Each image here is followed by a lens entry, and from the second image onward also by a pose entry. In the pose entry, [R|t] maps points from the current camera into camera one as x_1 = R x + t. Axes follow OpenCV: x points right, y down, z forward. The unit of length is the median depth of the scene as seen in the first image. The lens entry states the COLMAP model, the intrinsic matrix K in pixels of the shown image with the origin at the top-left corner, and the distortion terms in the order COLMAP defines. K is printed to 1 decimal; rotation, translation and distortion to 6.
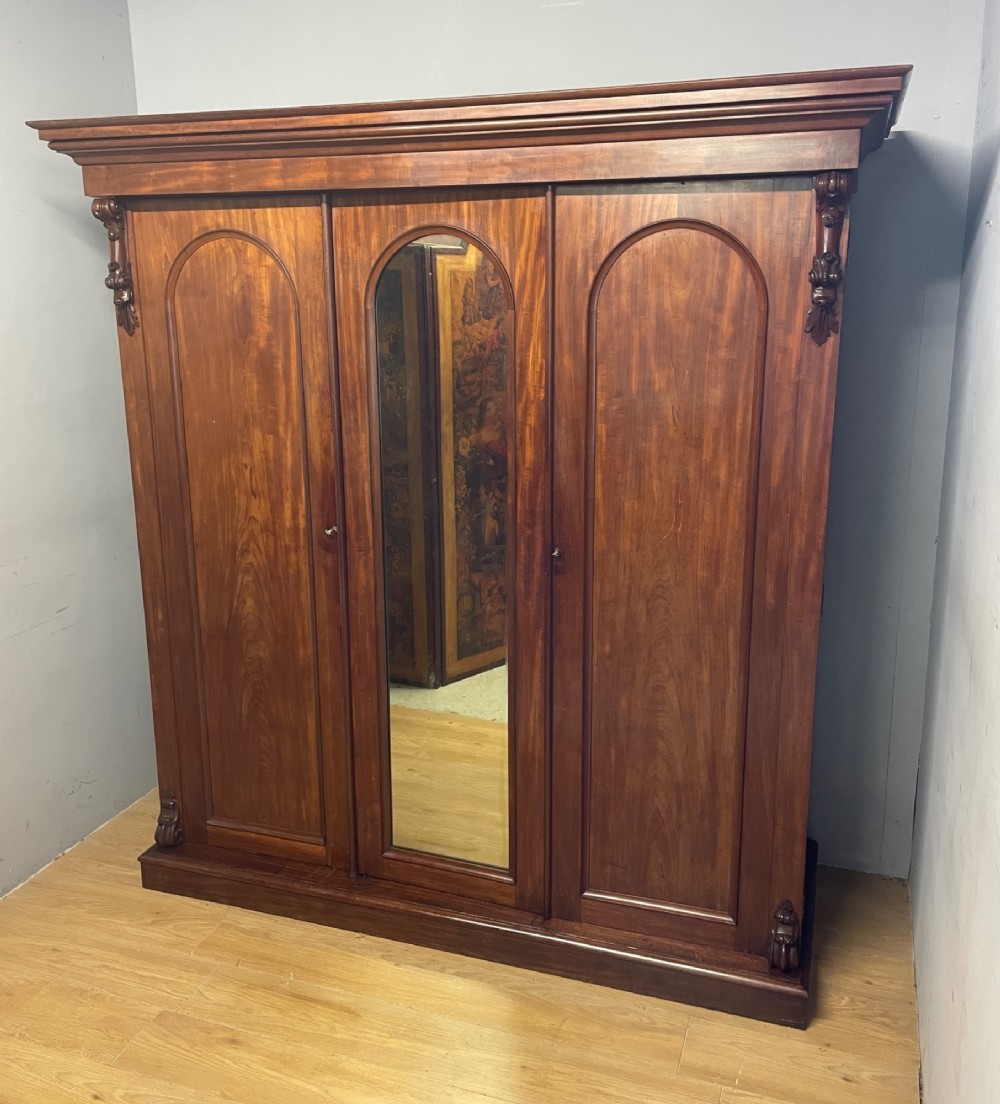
lens RADIAL K [[1002.4, 0, 502.6], [0, 1002.4, 510.4], [0, 0, 1]] dist [0.095335, -0.129070]
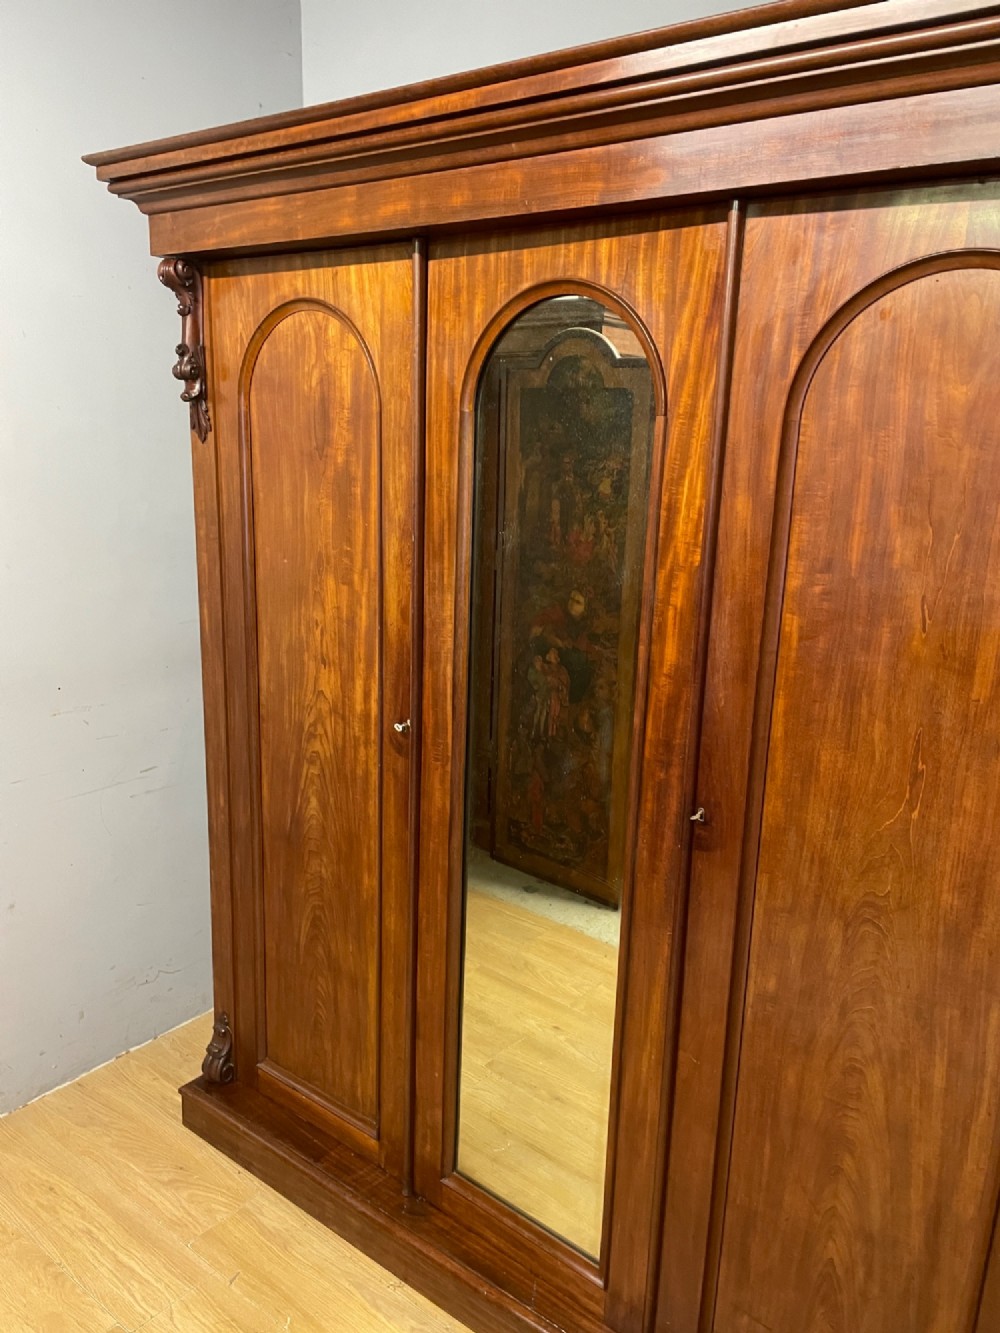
lens RADIAL K [[1009.2, 0, 494.6], [0, 1009.2, 670.9], [0, 0, 1]] dist [0.097780, -0.127665]
pose [[0.942822, 0.113035, -0.313544, 0.119465], [-0.109771, 0.993559, 0.028107, -0.049325], [0.314701, 0.007918, 0.949158, 0.364530]]
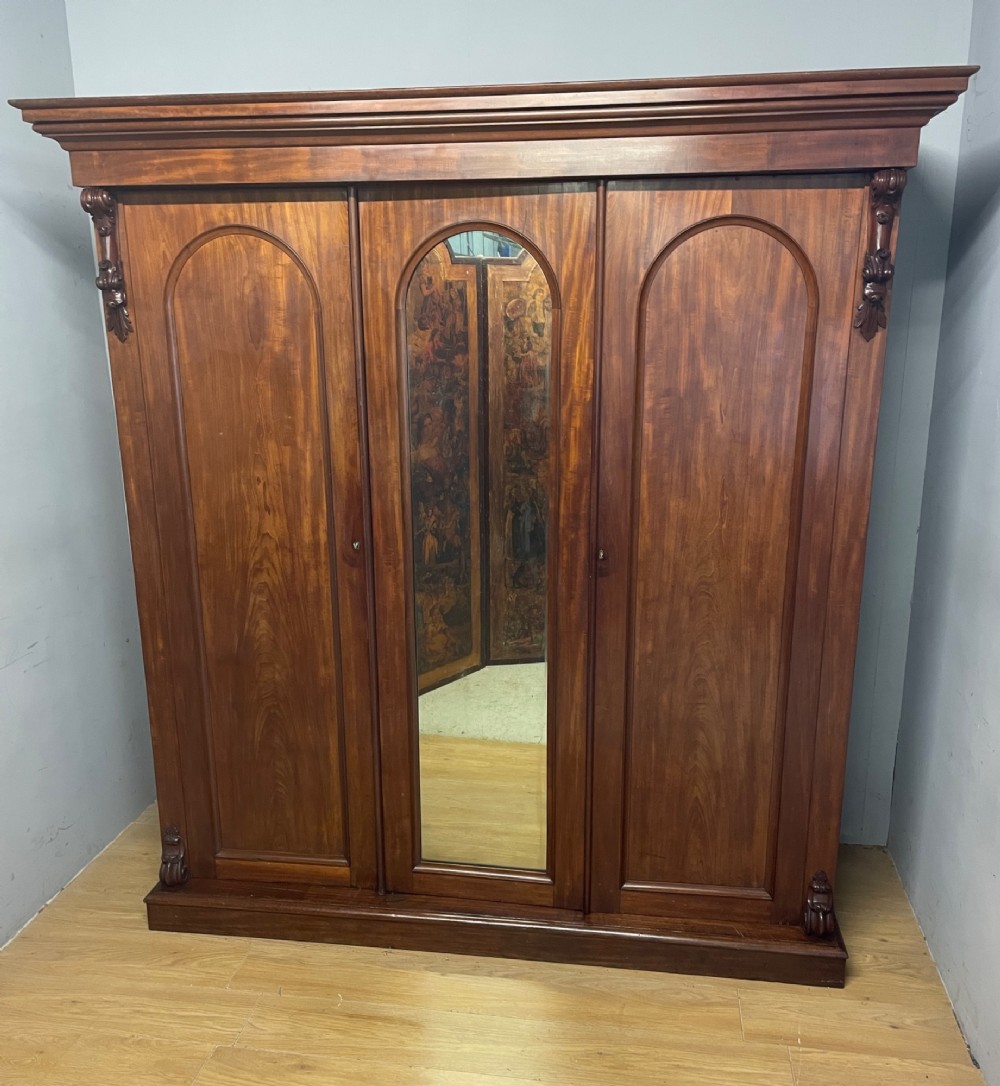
lens RADIAL K [[1005.3, 0, 498.5], [0, 1005.3, 582.8], [0, 0, 1]] dist [0.091040, -0.120488]
pose [[0.984073, -0.048373, 0.171057, -0.220040], [0.040544, 0.997977, 0.048971, 0.016409], [-0.173080, -0.041255, 0.984043, 0.023094]]
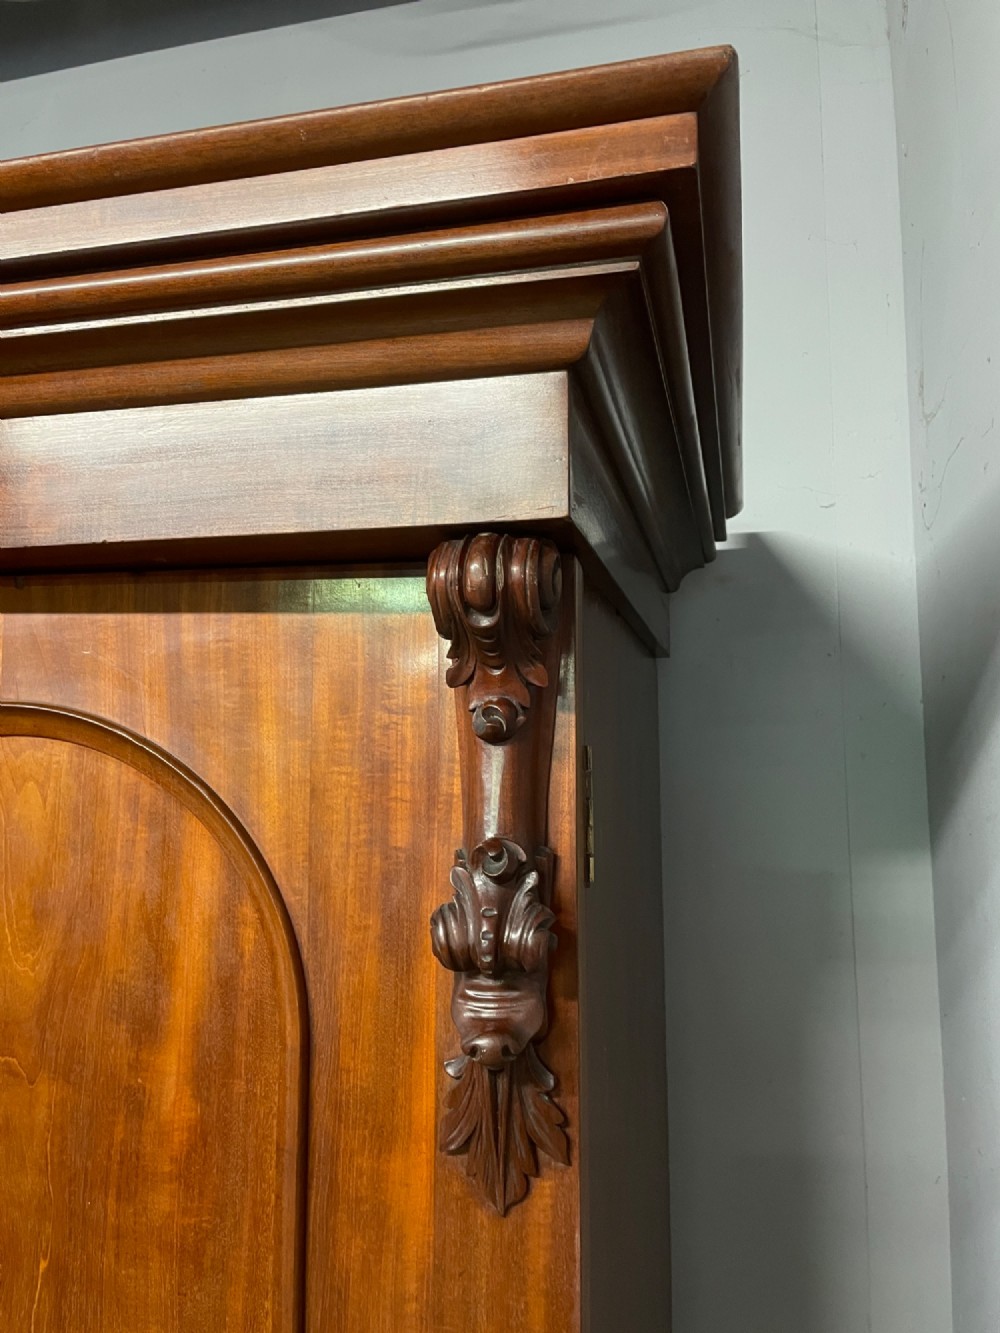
lens RADIAL K [[1007.7, 0, 499.8], [0, 1007.7, 664.5], [0, 0, 1]] dist [0.096914, -0.123932]
pose [[0.995015, 0.013235, 0.098839, 0.251155], [0.018317, 0.950033, -0.311612, -0.184931], [-0.098024, 0.311869, 0.945055, 0.637843]]
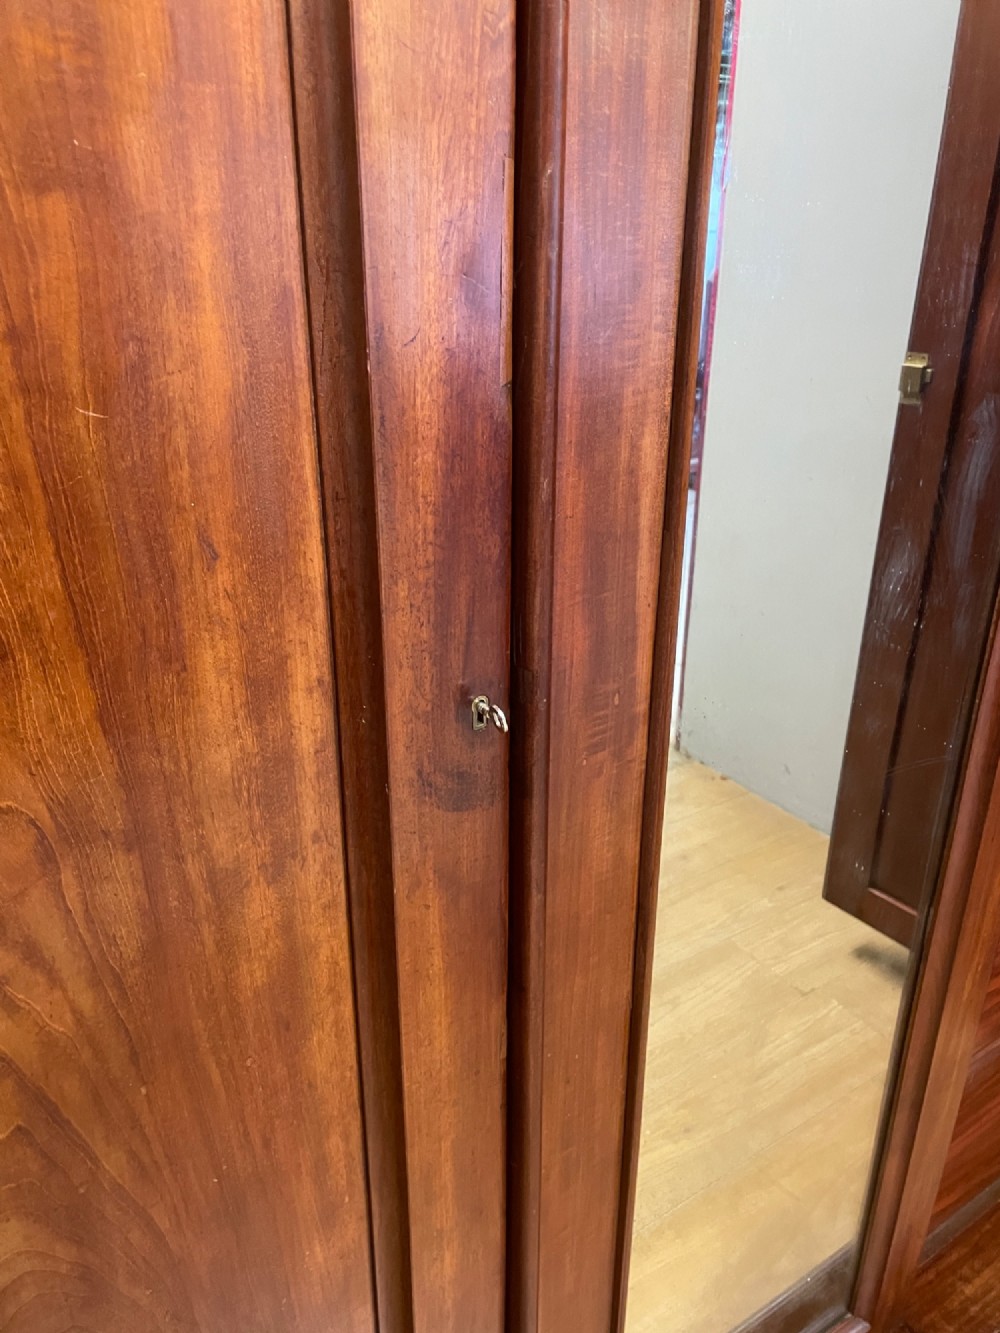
lens RADIAL K [[1007.7, 0, 499.8], [0, 1007.7, 664.5], [0, 0, 1]] dist [0.096914, -0.123932]
pose [[0.618203, -0.309240, 0.722631, -0.337915], [0.171891, 0.950292, 0.259613, -0.043600], [-0.766993, -0.036280, 0.640629, 0.934974]]
